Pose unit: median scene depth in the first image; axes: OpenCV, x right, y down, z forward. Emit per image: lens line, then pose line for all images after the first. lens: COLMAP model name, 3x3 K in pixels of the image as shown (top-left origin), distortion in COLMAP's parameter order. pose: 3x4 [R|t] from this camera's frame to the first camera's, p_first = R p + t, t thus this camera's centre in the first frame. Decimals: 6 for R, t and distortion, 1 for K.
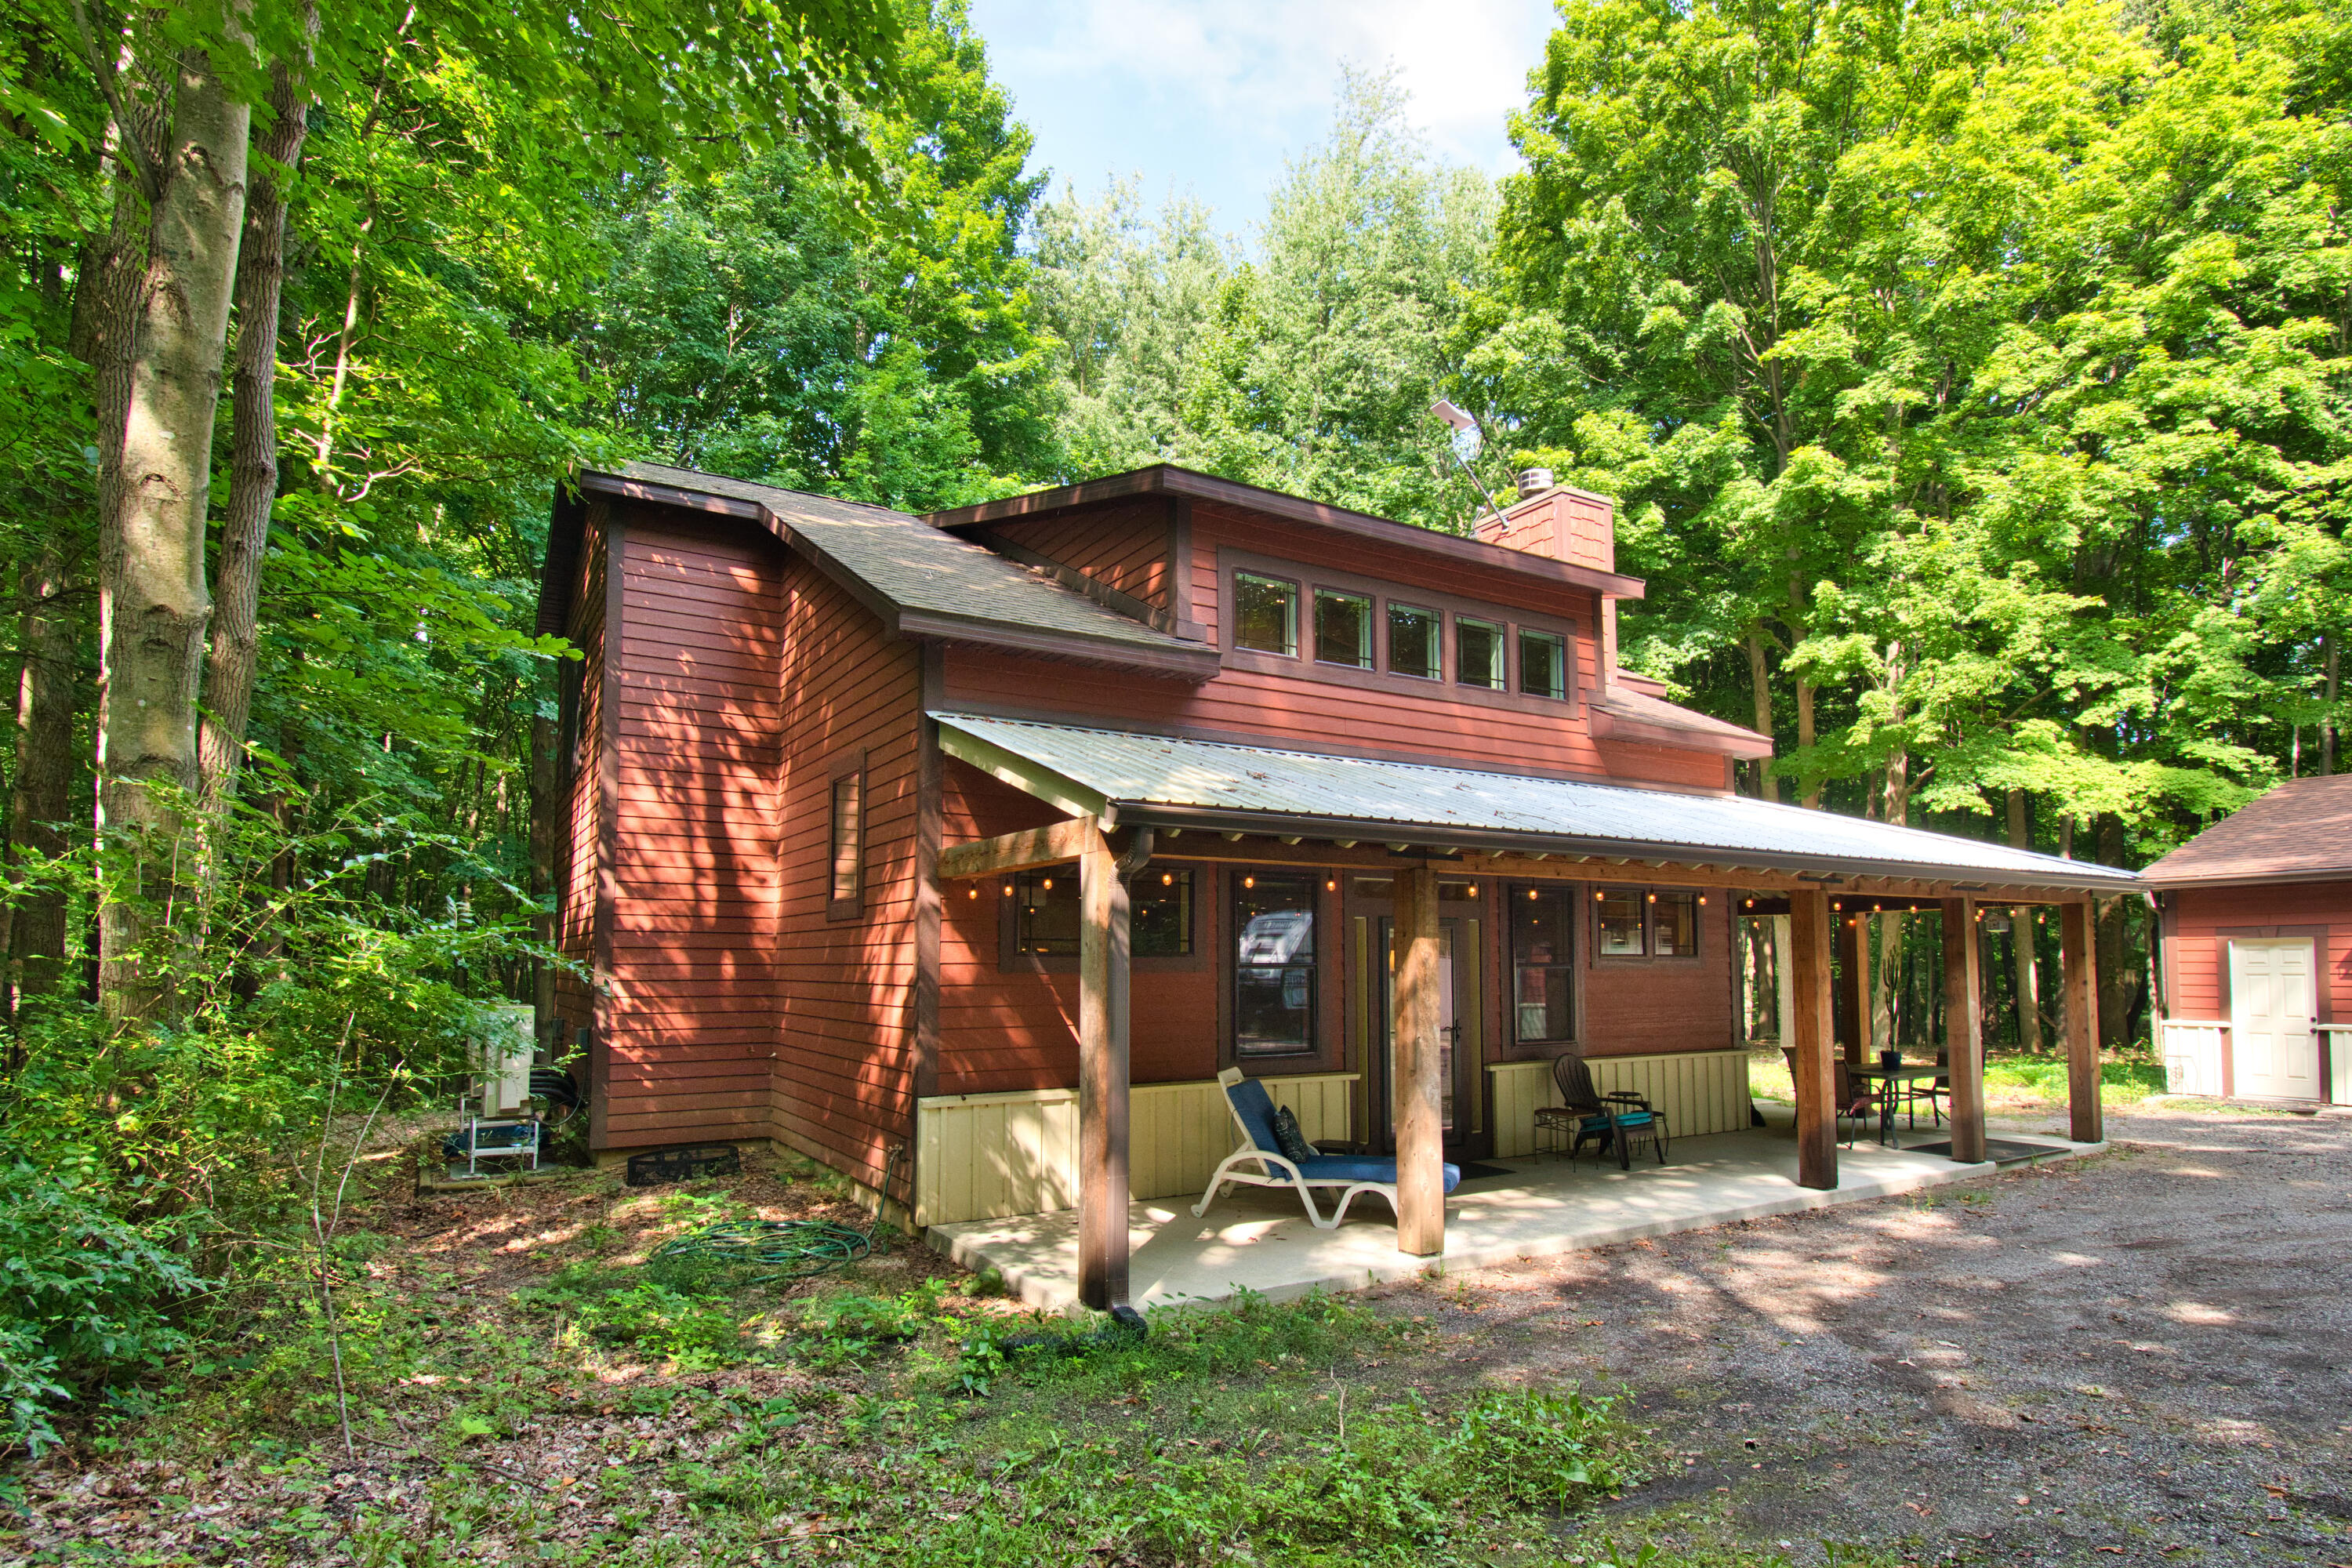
lens RADIAL K [[1231.4, 0, 1174.7], [0, 1231.4, 888.6], [0, 0, 1]] dist [0.012921, -0.023572]
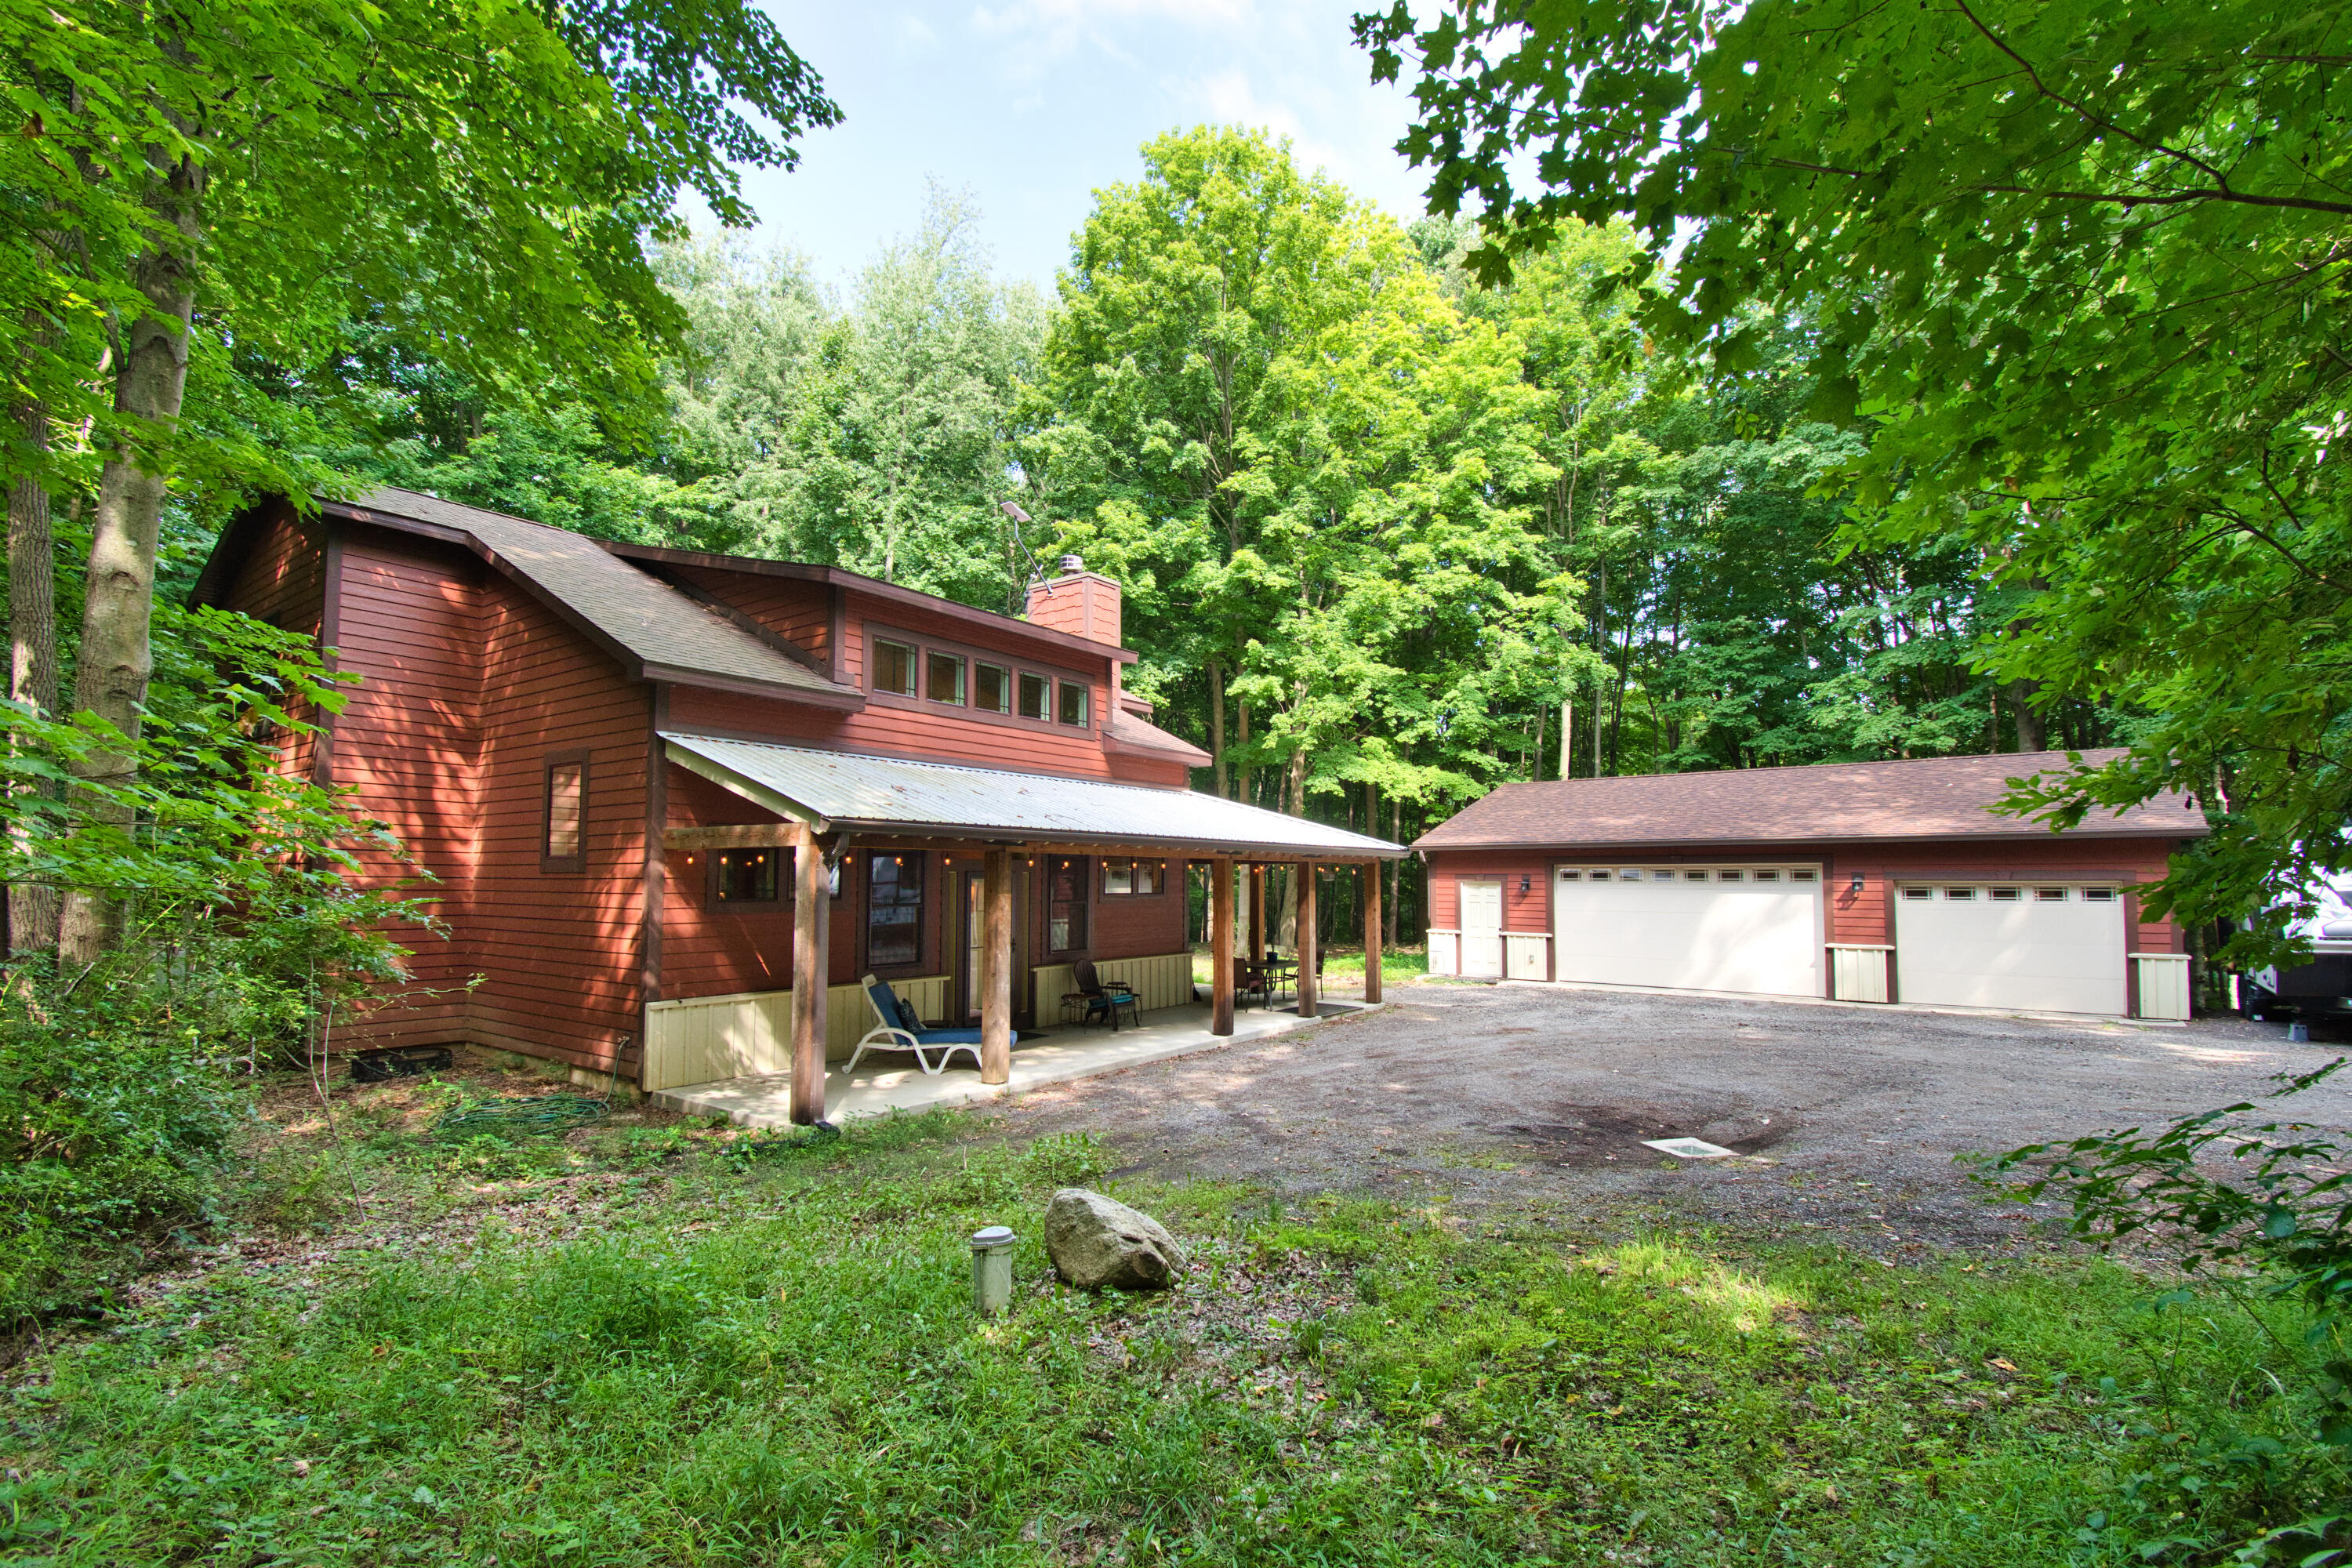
lens RADIAL K [[1042.7, 0, 1172.5], [0, 1042.7, 876.0], [0, 0, 1]] dist [0.026713, 0.000010]
pose [[0.922609, 0.008183, 0.385649, -0.055458], [-0.030563, 0.998183, 0.051935, -0.027439], [-0.384524, -0.059702, 0.921183, -0.162423]]
